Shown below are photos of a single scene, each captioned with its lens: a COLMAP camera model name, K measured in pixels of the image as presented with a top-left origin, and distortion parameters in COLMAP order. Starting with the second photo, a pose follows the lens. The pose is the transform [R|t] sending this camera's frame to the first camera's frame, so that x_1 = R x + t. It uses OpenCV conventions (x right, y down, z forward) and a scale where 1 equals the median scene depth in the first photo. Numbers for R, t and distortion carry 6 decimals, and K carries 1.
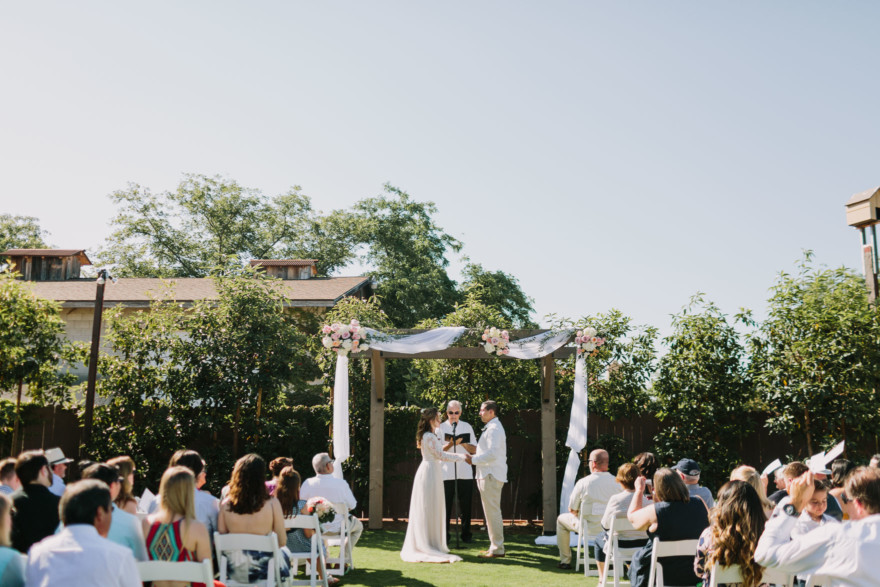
lens RADIAL K [[770.7, 0, 452.7], [0, 770.7, 293.6], [0, 0, 1]] dist [0.002480, 0.001850]
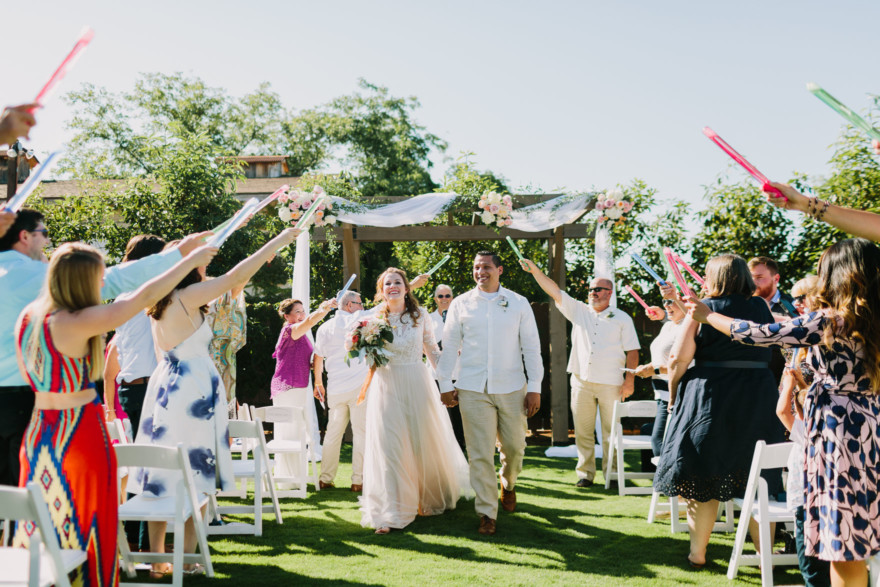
lens RADIAL K [[793.6, 0, 423.3], [0, 793.6, 295.1], [0, 0, 1]] dist [-0.006050, -0.003058]
pose [[0.999643, -0.017879, -0.019879, -0.003174], [0.019934, 0.993898, 0.108491, 0.047039], [0.017818, -0.108849, 0.993899, 0.138994]]
